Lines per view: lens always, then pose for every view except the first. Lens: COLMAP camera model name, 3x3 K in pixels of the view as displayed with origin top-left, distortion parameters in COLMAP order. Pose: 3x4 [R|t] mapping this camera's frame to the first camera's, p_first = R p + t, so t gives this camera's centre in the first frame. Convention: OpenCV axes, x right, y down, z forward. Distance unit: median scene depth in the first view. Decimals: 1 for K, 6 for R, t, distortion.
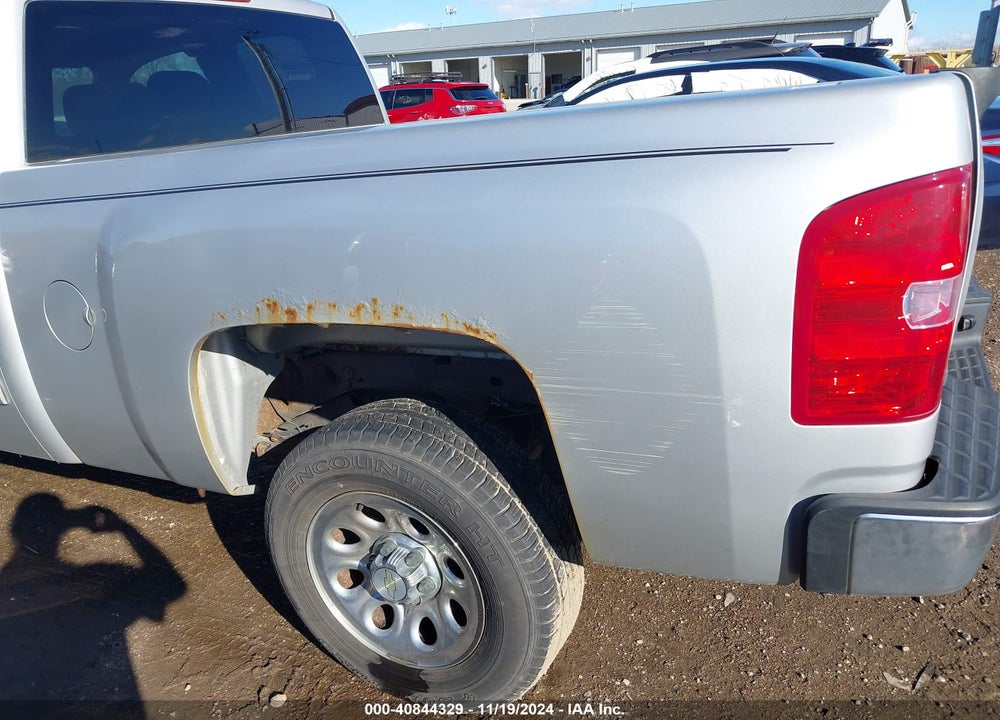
lens RADIAL K [[757.9, 0, 475.9], [0, 757.9, 348.0], [0, 0, 1]] dist [0.139896, -0.331790]
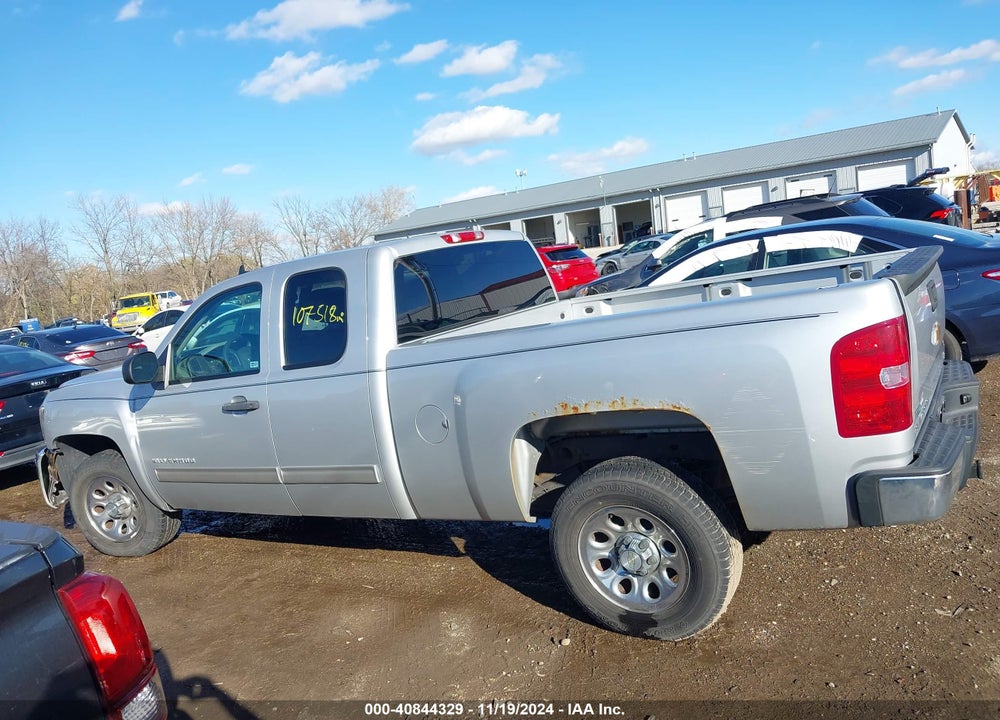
lens RADIAL K [[757.9, 0, 475.9], [0, 757.9, 348.0], [0, 0, 1]] dist [0.139896, -0.331790]
pose [[0.991889, -0.073476, -0.103722, -0.246694], [0.052678, 0.980246, -0.190640, 0.143030], [0.115680, 0.183630, 0.976165, -0.870436]]
